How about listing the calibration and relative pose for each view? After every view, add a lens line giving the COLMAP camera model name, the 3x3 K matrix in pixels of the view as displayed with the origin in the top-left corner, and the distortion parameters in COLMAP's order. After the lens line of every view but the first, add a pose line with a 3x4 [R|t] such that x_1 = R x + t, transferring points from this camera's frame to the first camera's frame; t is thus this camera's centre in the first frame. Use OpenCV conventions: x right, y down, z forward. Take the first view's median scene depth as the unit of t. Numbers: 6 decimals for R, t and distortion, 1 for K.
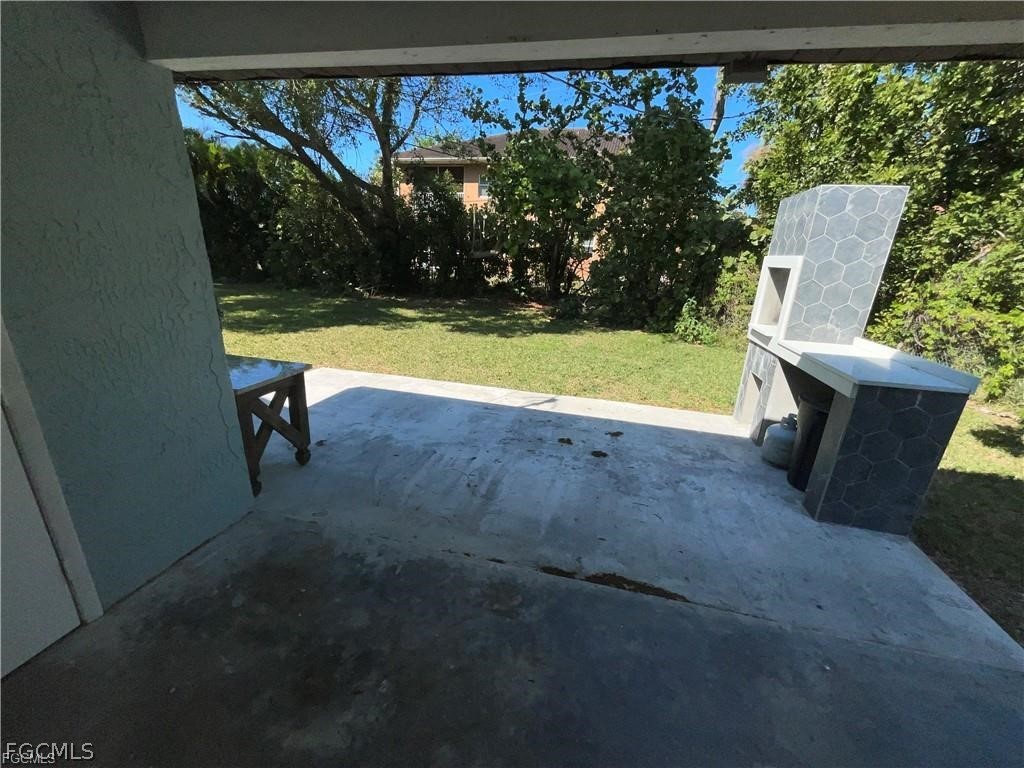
lens RADIAL K [[413.4, 0, 513.7], [0, 413.4, 383.4], [0, 0, 1]] dist [0.001058, 0.000916]
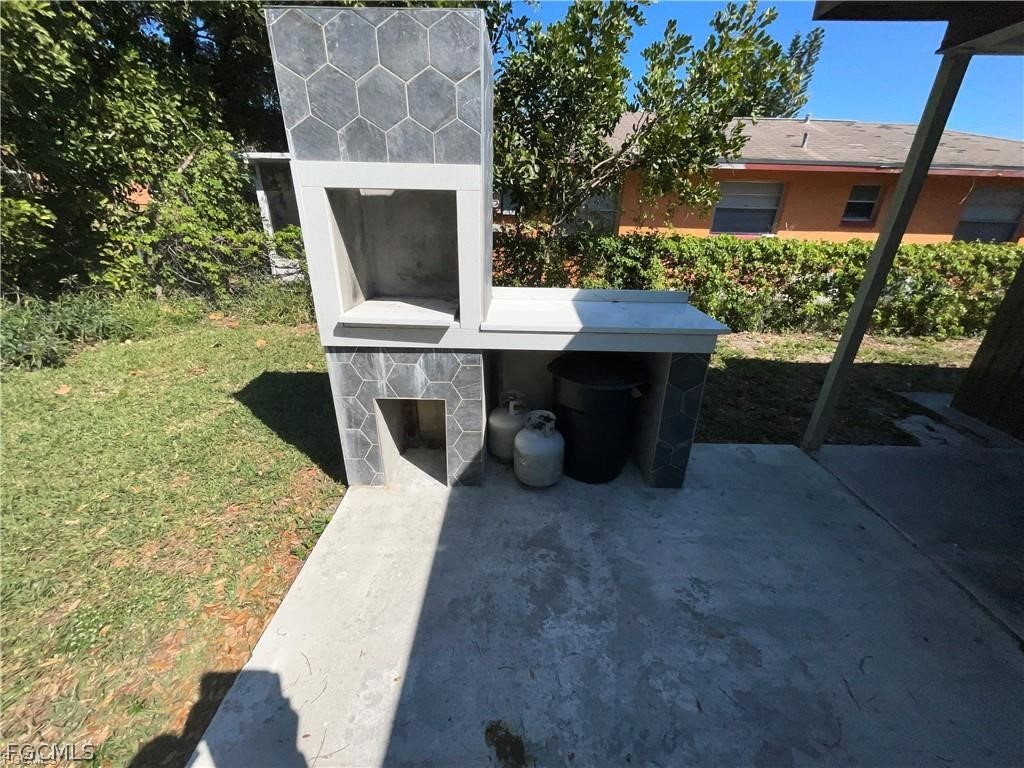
lens RADIAL K [[413.4, 0, 513.7], [0, 413.4, 383.4], [0, 0, 1]] dist [0.001058, 0.000916]
pose [[-0.228881, -0.442845, 0.866892, 0.097380], [0.263129, 0.829237, 0.493082, -0.299426], [-0.937217, 0.340962, -0.073271, 0.993326]]
